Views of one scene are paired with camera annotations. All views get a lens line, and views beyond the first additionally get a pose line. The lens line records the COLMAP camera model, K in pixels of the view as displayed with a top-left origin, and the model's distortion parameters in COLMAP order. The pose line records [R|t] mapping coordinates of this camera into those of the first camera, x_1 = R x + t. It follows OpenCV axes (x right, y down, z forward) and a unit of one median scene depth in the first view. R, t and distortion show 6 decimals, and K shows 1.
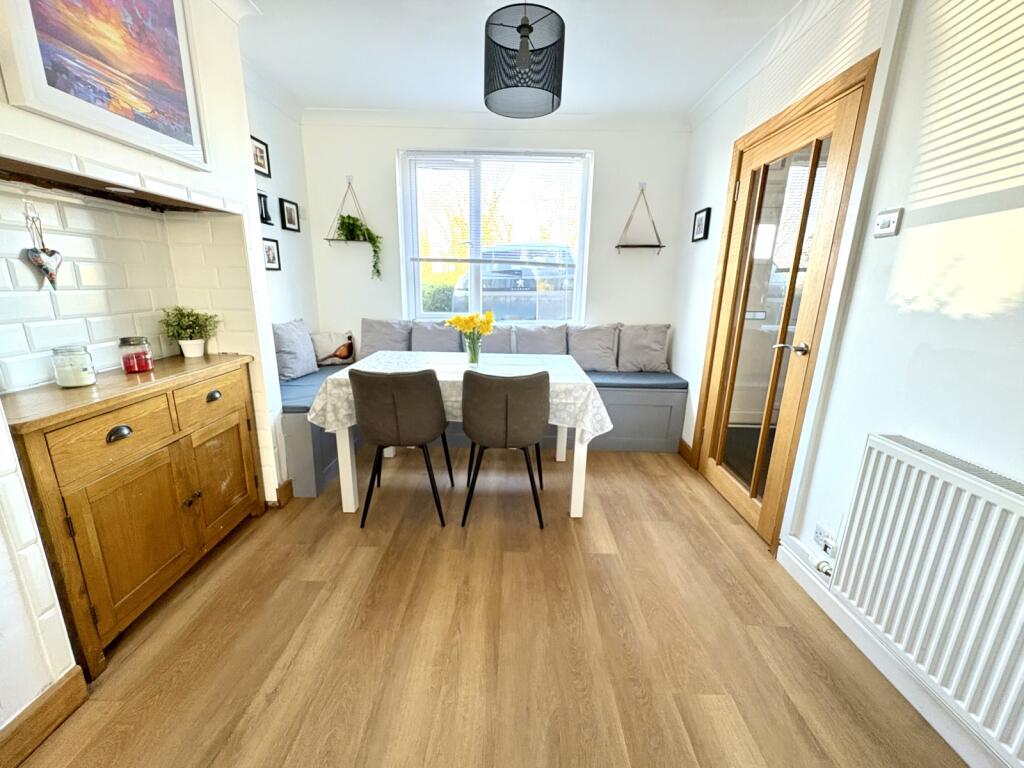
lens RADIAL K [[410.4, 0, 513.4], [0, 410.4, 381.8], [0, 0, 1]] dist [0.000168, 0.000211]
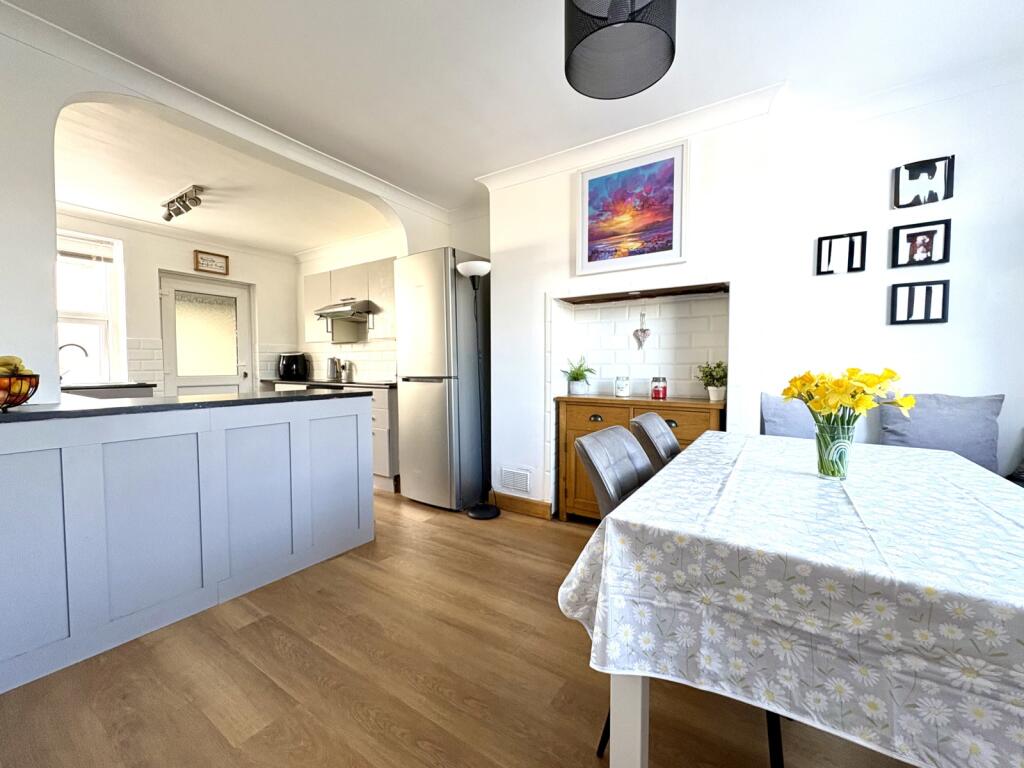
lens RADIAL K [[410.4, 0, 512.3], [0, 410.4, 383.0], [0, 0, 1]] dist [0.000168, 0.000211]
pose [[-0.546687, 0.012700, -0.837241, 0.783609], [-0.216011, 0.963902, 0.155669, -0.223857], [0.808995, 0.265956, -0.524209, 1.459448]]
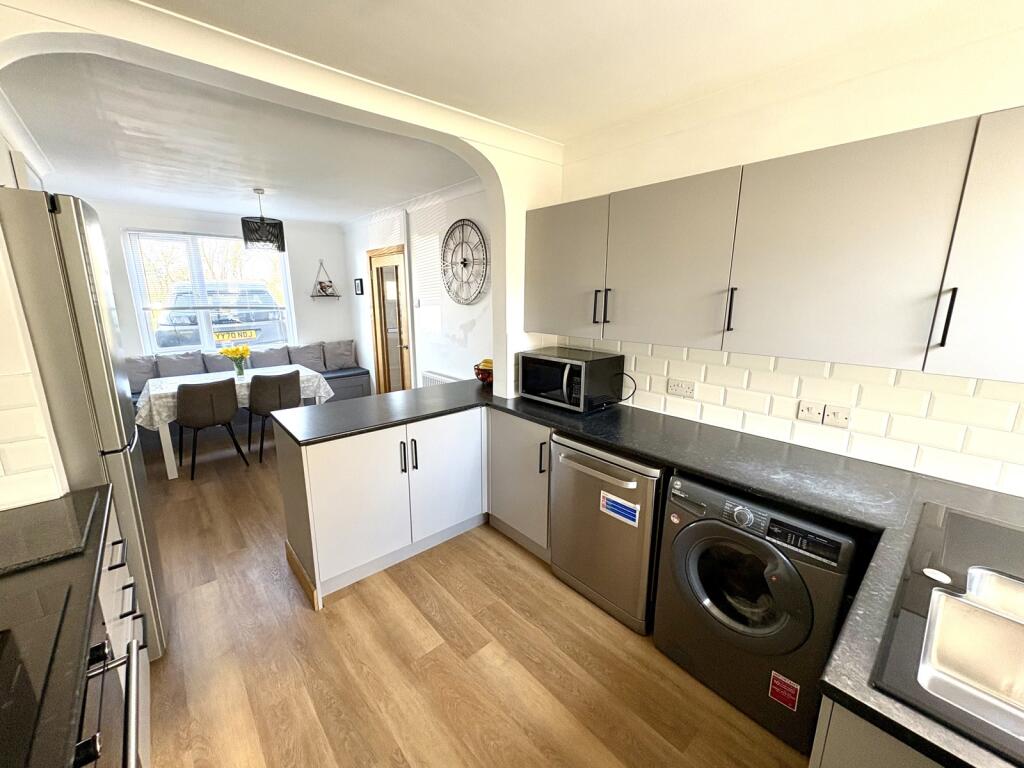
lens RADIAL K [[410.4, 0, 516.1], [0, 410.4, 386.0], [0, 0, 1]] dist [0.000168, 0.000211]
pose [[0.739456, -0.170379, 0.651288, -0.421482], [0.174846, 0.982850, 0.058602, 0.112180], [-0.650103, 0.070542, 0.756564, -1.159040]]
